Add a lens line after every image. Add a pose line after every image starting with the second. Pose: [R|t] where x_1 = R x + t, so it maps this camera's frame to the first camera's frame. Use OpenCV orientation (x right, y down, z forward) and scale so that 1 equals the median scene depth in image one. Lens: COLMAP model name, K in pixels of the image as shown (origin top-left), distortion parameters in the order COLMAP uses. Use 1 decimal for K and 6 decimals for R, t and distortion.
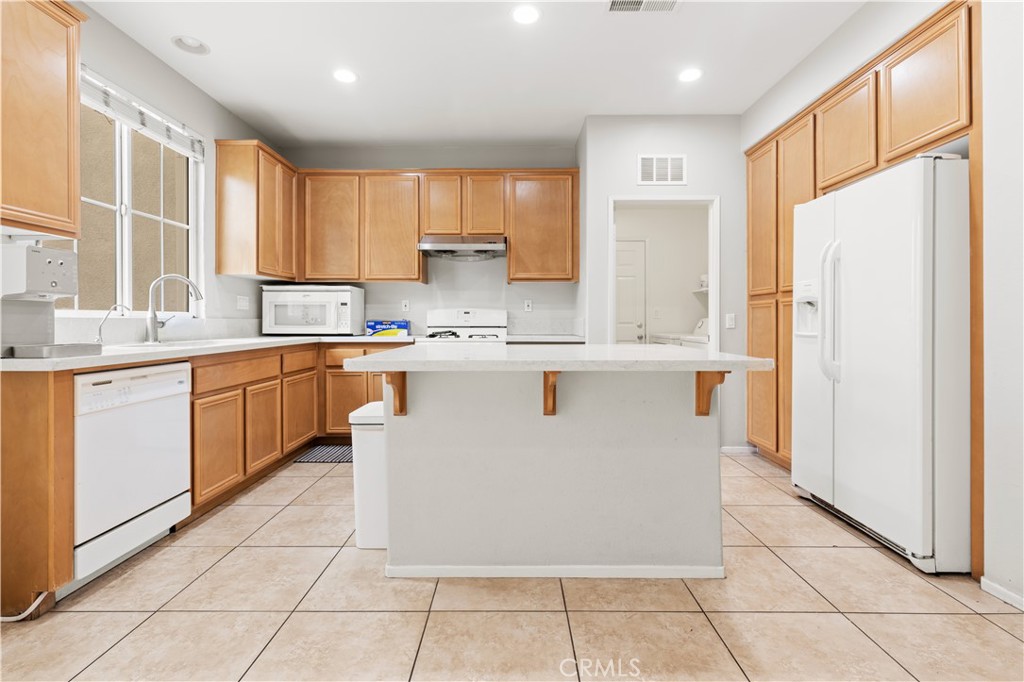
lens RADIAL K [[470.1, 0, 508.9], [0, 470.1, 322.0], [0, 0, 1]] dist [-0.000503, -0.000410]
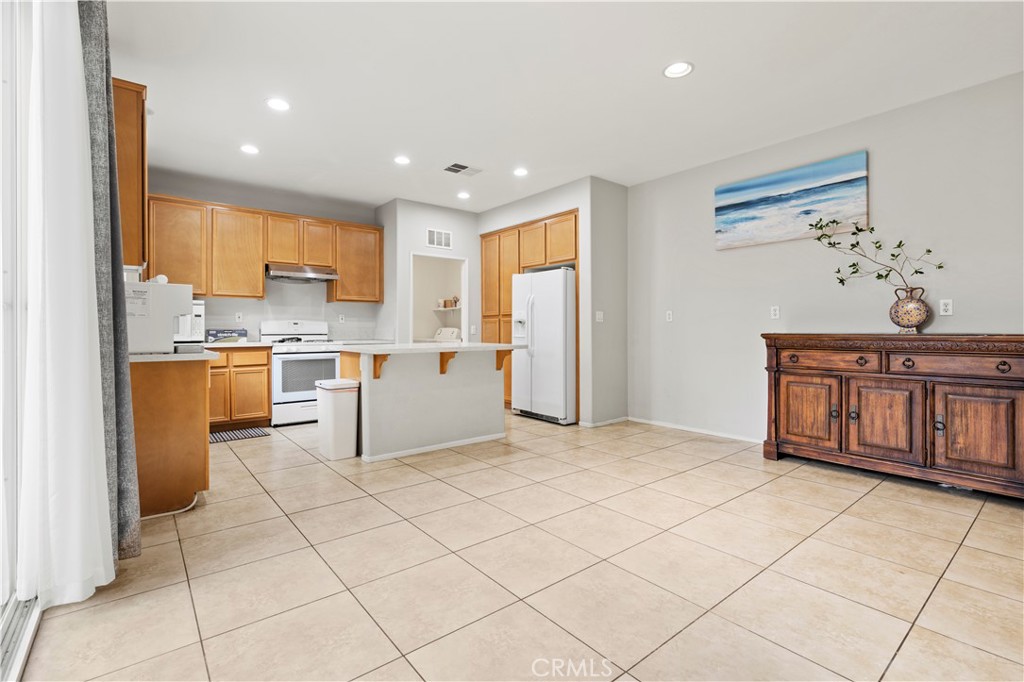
lens RADIAL K [[471.5, 0, 512.5], [0, 471.5, 334.1], [0, 0, 1]] dist [-0.000257, 0.000075]
pose [[0.770182, -0.006167, 0.637794, -0.542232], [0.001508, 0.999968, 0.007847, -0.000266], [-0.637822, -0.005082, 0.770167, -0.453150]]
